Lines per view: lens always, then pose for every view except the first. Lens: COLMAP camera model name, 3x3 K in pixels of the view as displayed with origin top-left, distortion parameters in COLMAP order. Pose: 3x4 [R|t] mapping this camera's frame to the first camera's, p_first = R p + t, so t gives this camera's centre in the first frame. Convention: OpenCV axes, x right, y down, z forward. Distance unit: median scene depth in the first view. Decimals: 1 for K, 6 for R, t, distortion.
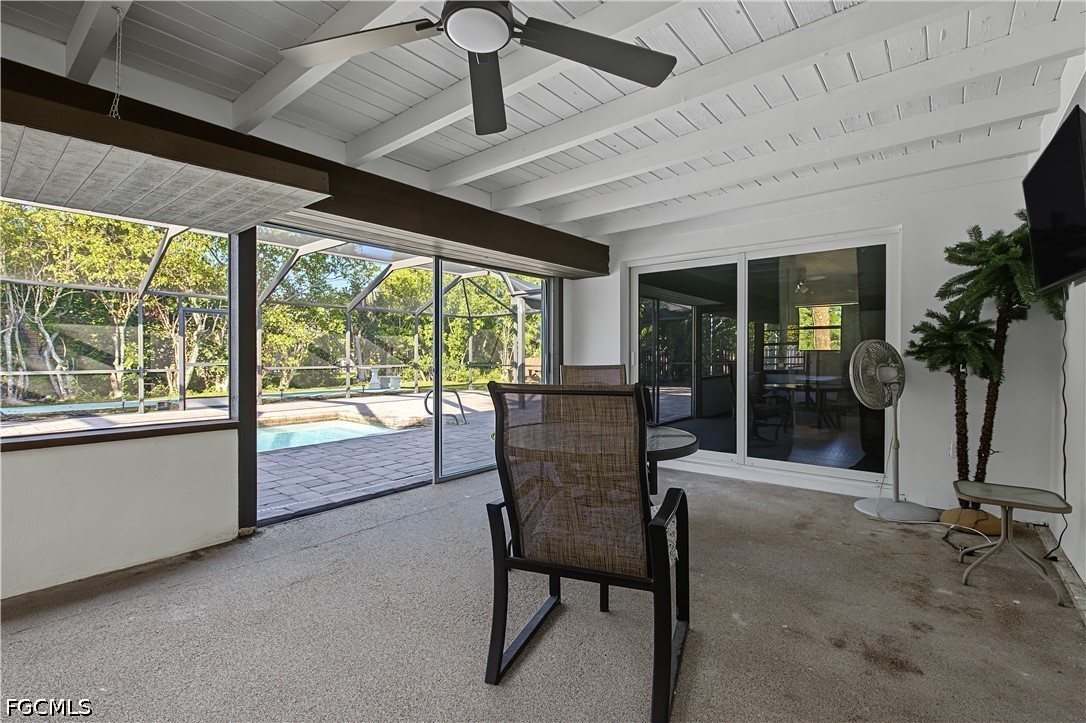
lens RADIAL K [[499.9, 0, 543.0], [0, 499.9, 361.5], [0, 0, 1]] dist [-0.003414, -0.000287]
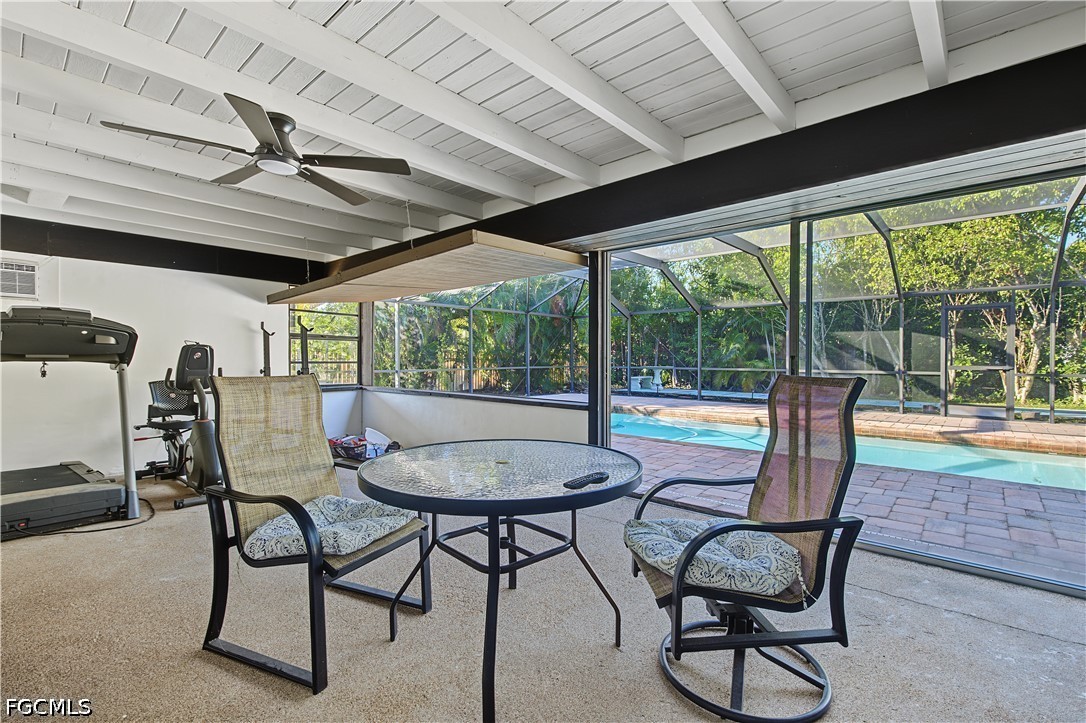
lens RADIAL K [[484.4, 0, 543.0], [0, 484.4, 361.5], [0, 0, 1]] dist [0.000269, 0.000107]
pose [[-0.042982, 0.008394, -0.999041, 0.549658], [-0.013713, 0.999866, 0.008991, -0.007312], [0.998982, 0.014087, -0.042861, 0.726367]]
